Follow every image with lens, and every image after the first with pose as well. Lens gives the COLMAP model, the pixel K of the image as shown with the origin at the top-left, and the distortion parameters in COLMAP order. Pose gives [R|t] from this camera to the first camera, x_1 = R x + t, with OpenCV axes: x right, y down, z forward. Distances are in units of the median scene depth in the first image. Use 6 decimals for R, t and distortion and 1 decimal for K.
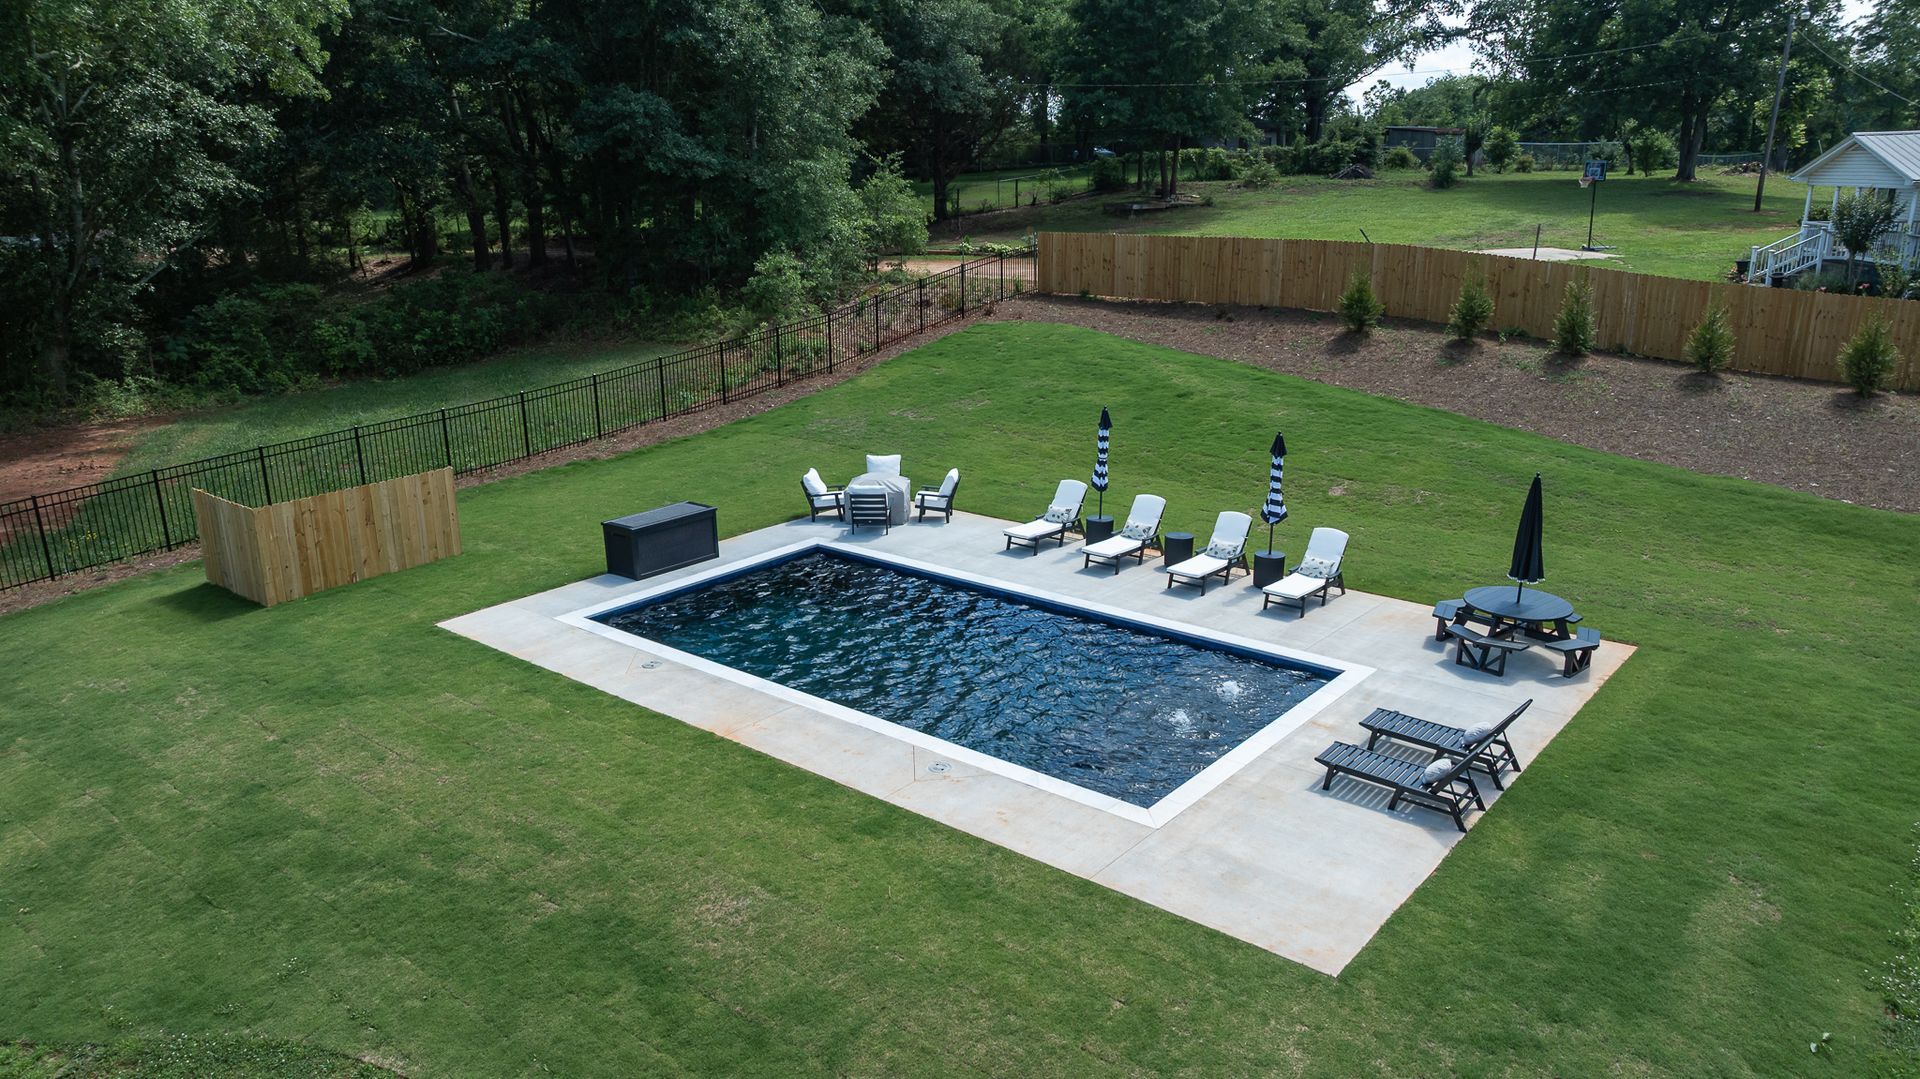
lens RADIAL K [[1351.7, 0, 961.3], [0, 1351.7, 542.0], [0, 0, 1]] dist [-0.027147, 0.021173]
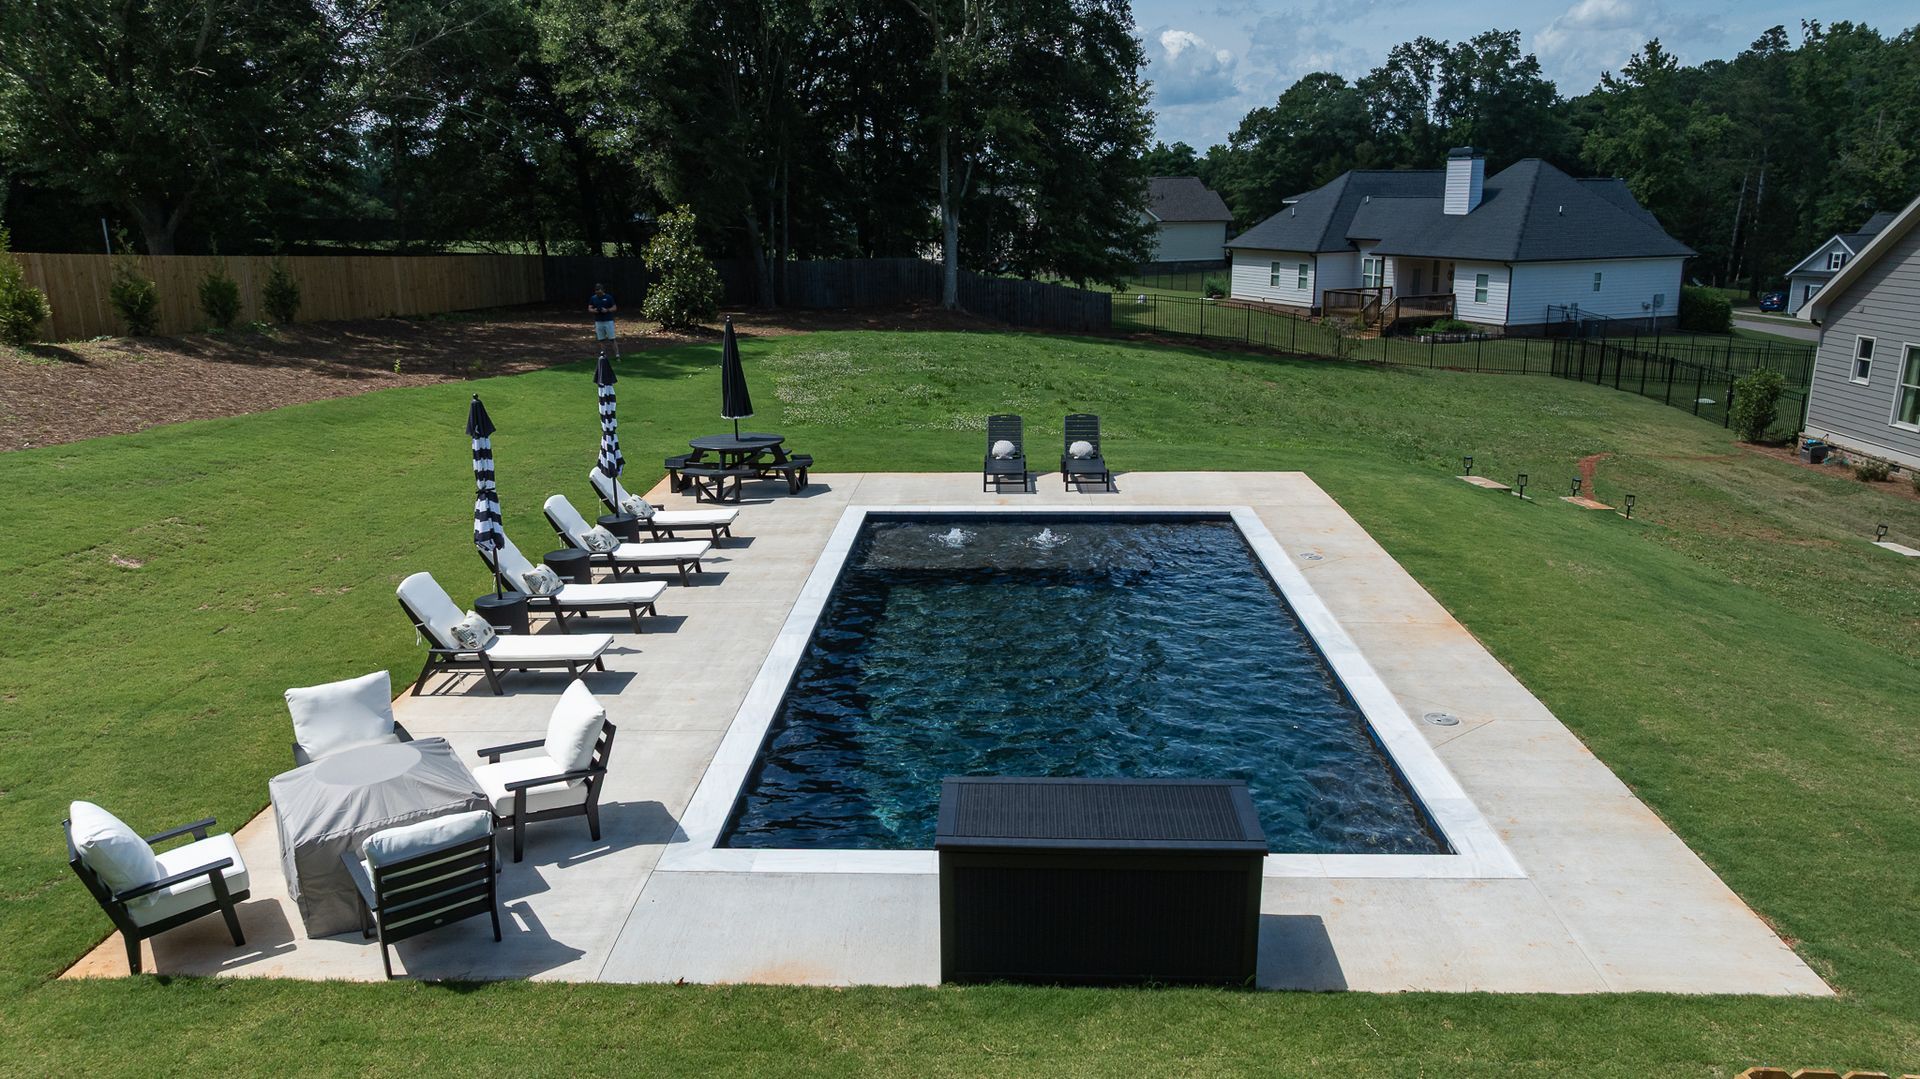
lens RADIAL K [[1354.7, 0, 962.5], [0, 1354.7, 541.2], [0, 0, 1]] dist [-0.047012, 0.056910]
pose [[-0.602855, -0.185654, 0.775950, -0.433288], [0.236725, 0.887135, 0.396173, -0.211570], [-0.761924, 0.422522, -0.490865, 1.115321]]
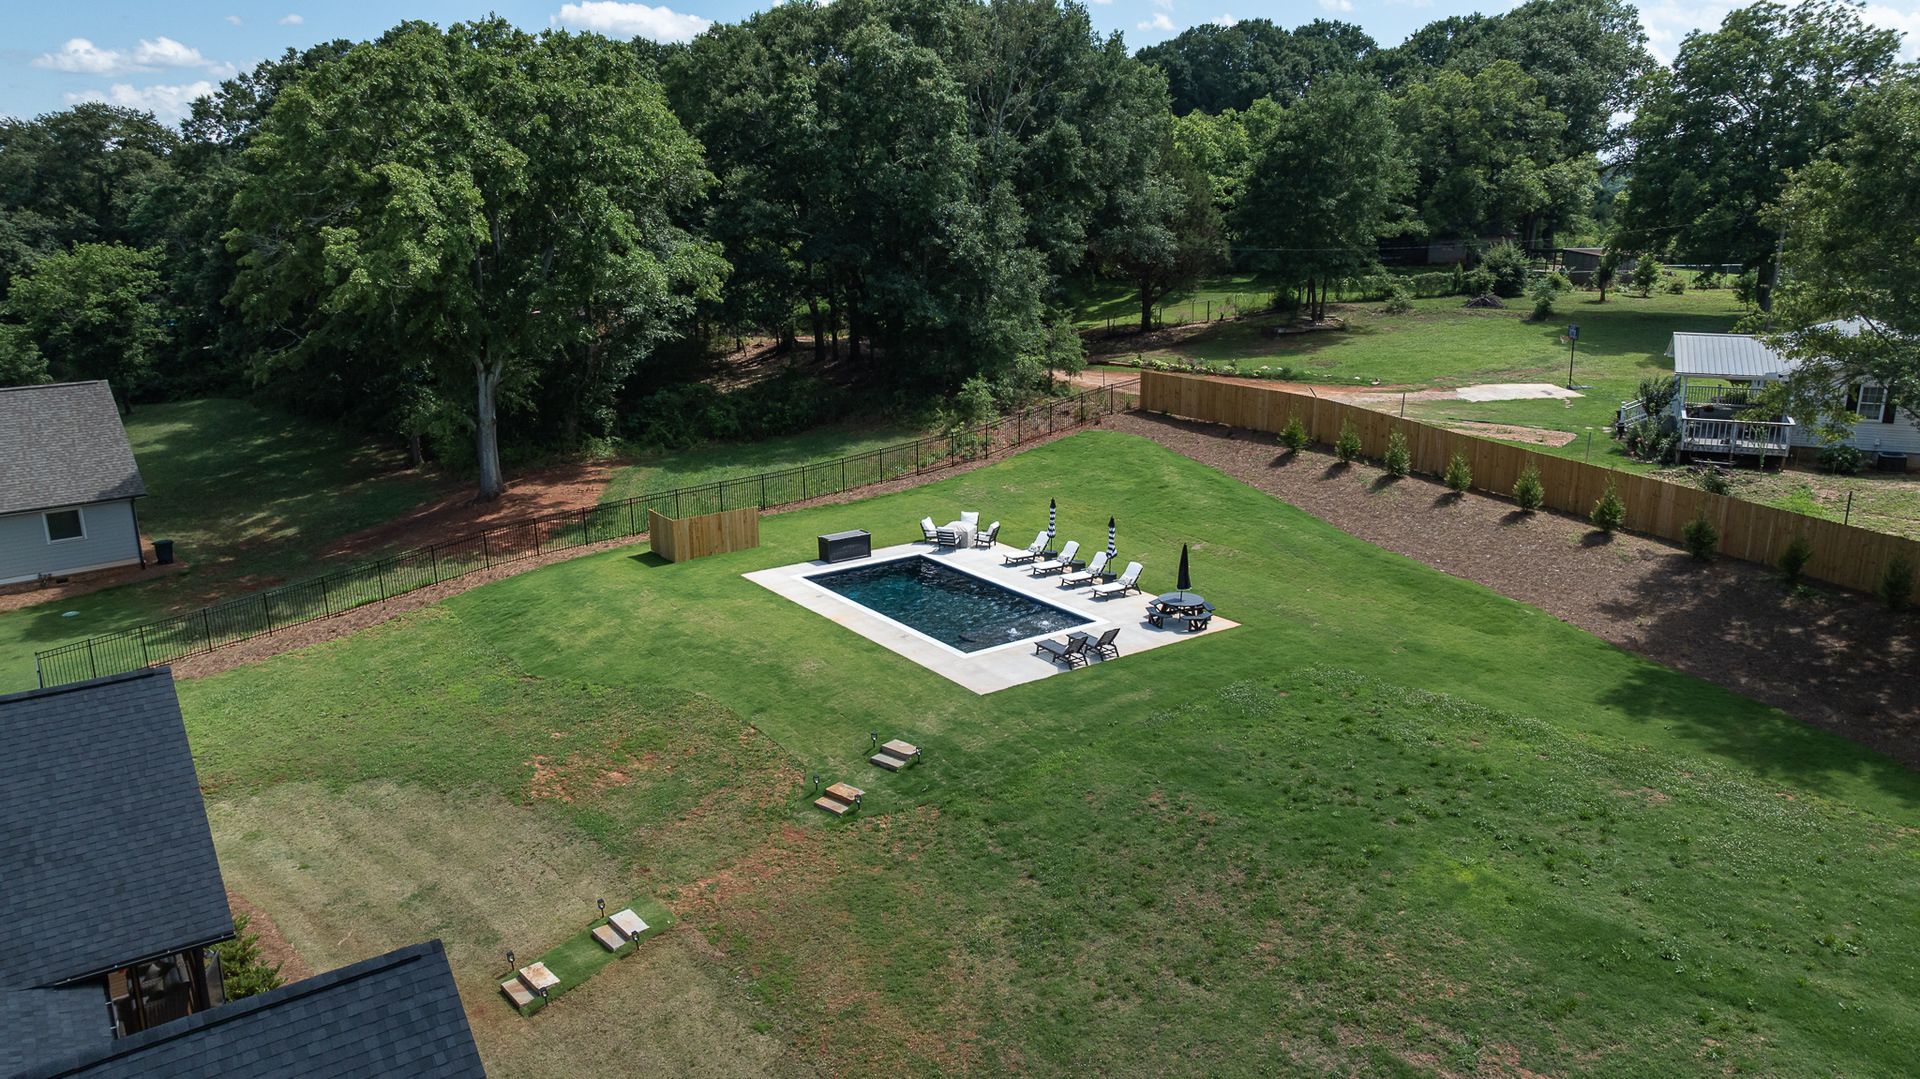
lens RADIAL K [[1351.7, 0, 961.3], [0, 1351.7, 542.0], [0, 0, 1]] dist [-0.027147, 0.021173]
pose [[0.964407, 0.068987, -0.255264, 0.490683], [-0.075023, 0.997084, -0.013974, 0.007152], [0.253556, 0.032628, 0.966770, -1.003323]]
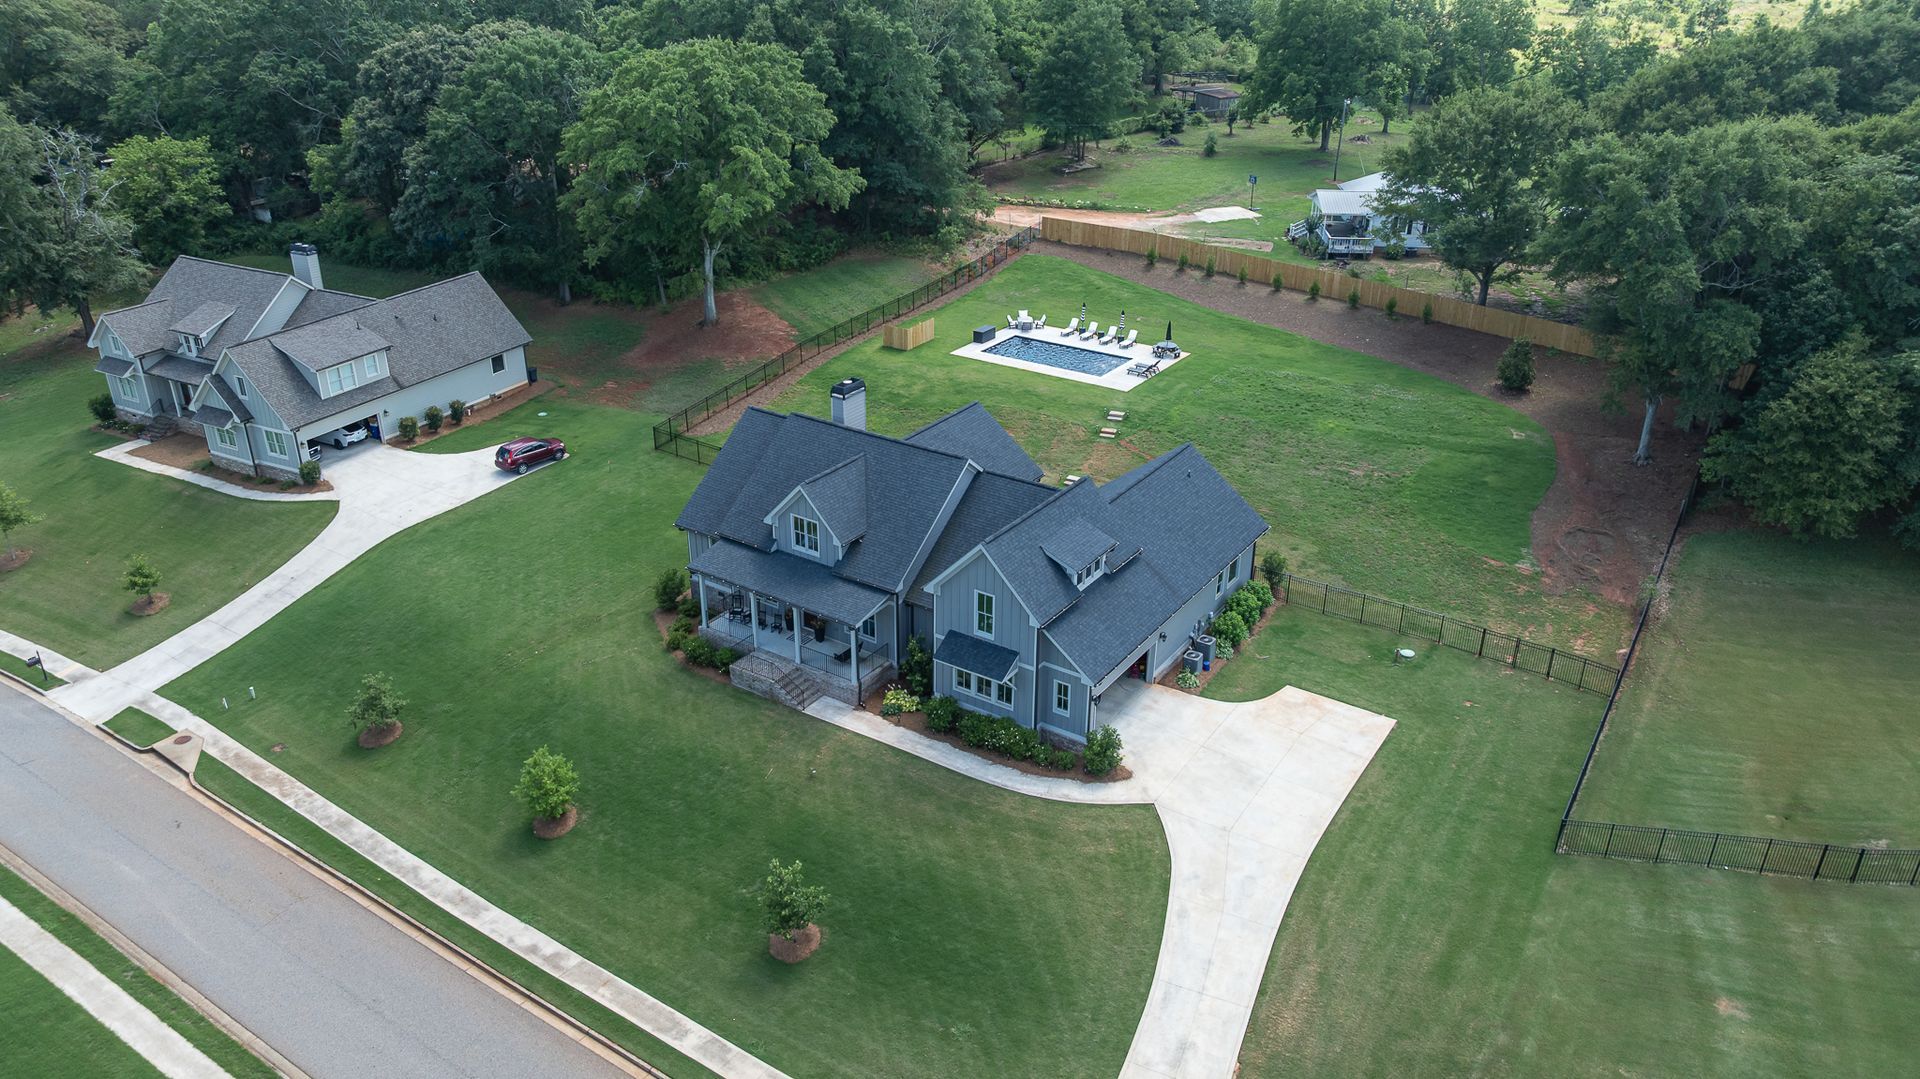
lens RADIAL K [[1354.7, 0, 962.5], [0, 1354.7, 541.2], [0, 0, 1]] dist [-0.047012, 0.056910]
pose [[0.995422, -0.029118, 0.091030, -0.683967], [0.013761, 0.986201, 0.164980, -0.062560], [-0.094578, -0.162972, 0.982087, -3.276506]]
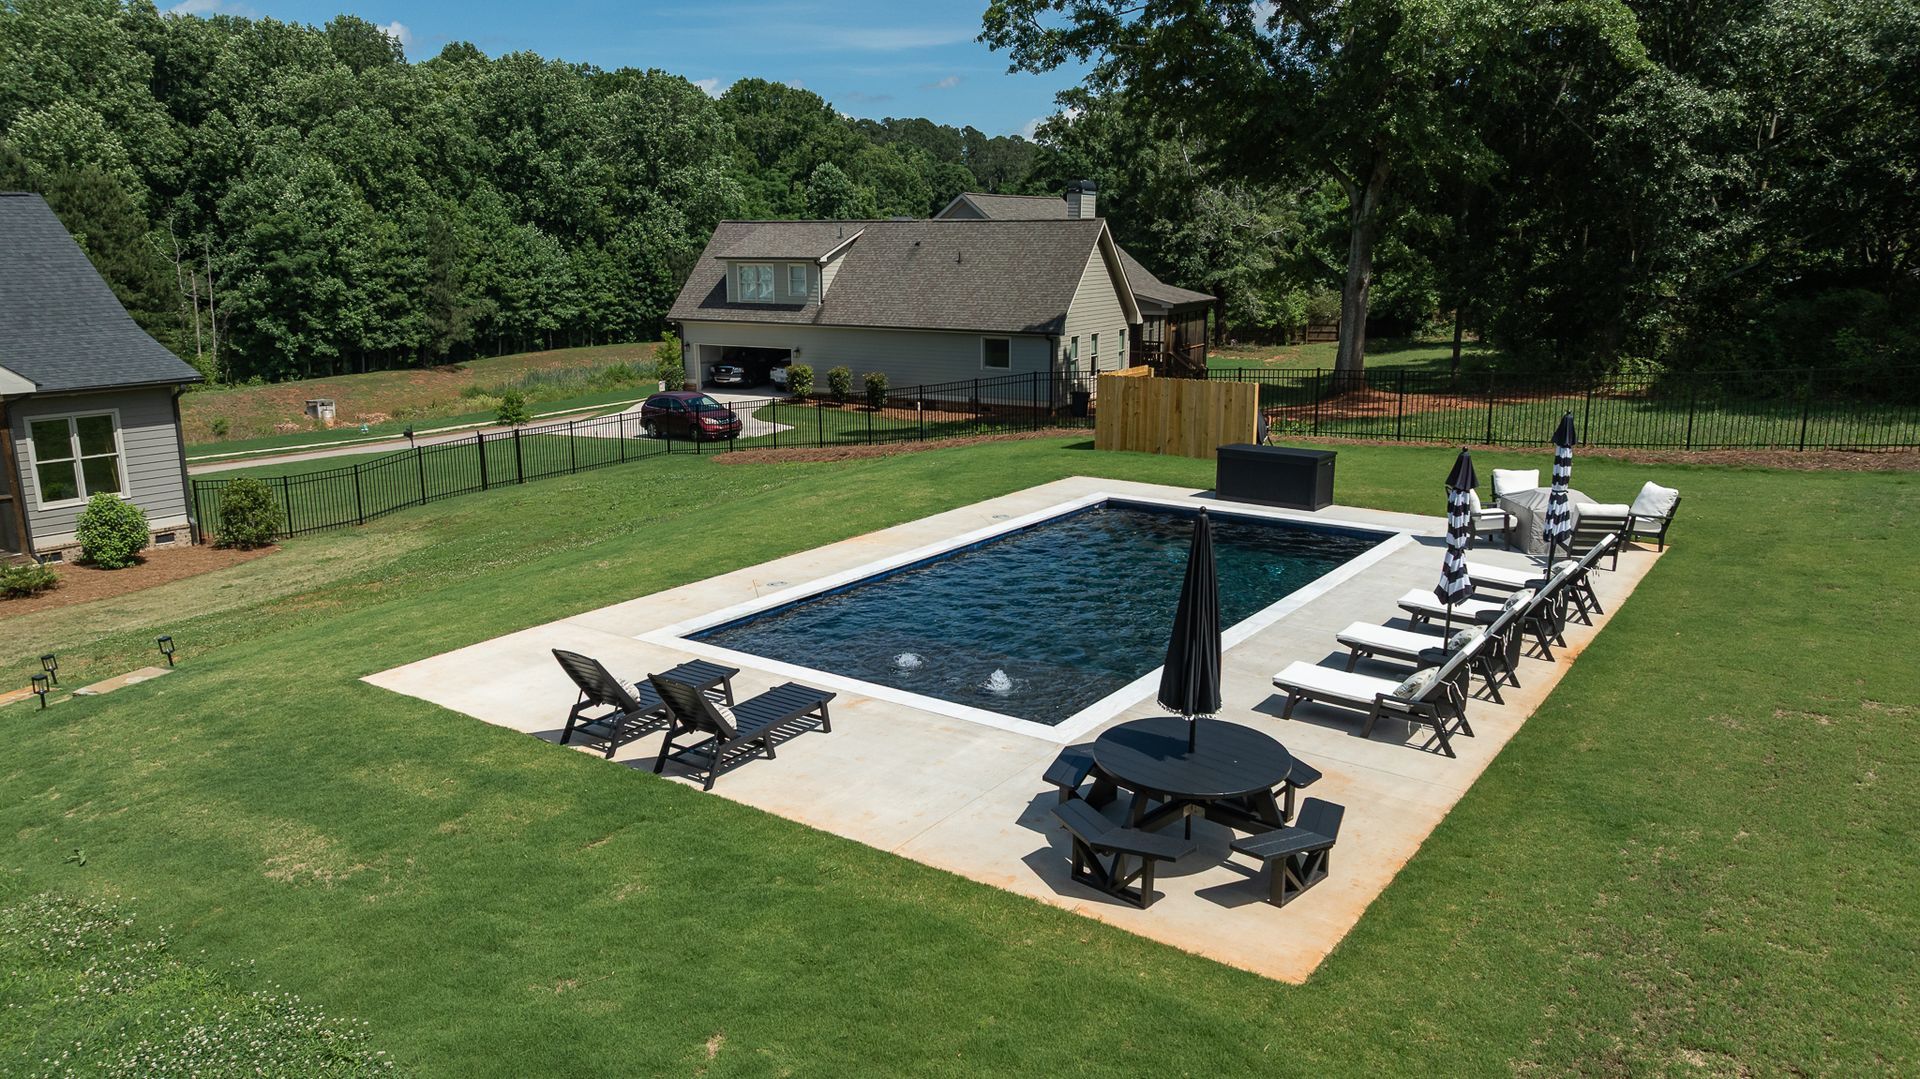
lens RADIAL K [[1351.7, 0, 961.3], [0, 1351.7, 542.0], [0, 0, 1]] dist [-0.027147, 0.021173]
pose [[0.068645, 0.230270, -0.970703, 0.702367], [-0.277187, 0.939090, 0.203169, -0.089601], [0.958361, 0.255120, 0.128292, 0.644308]]
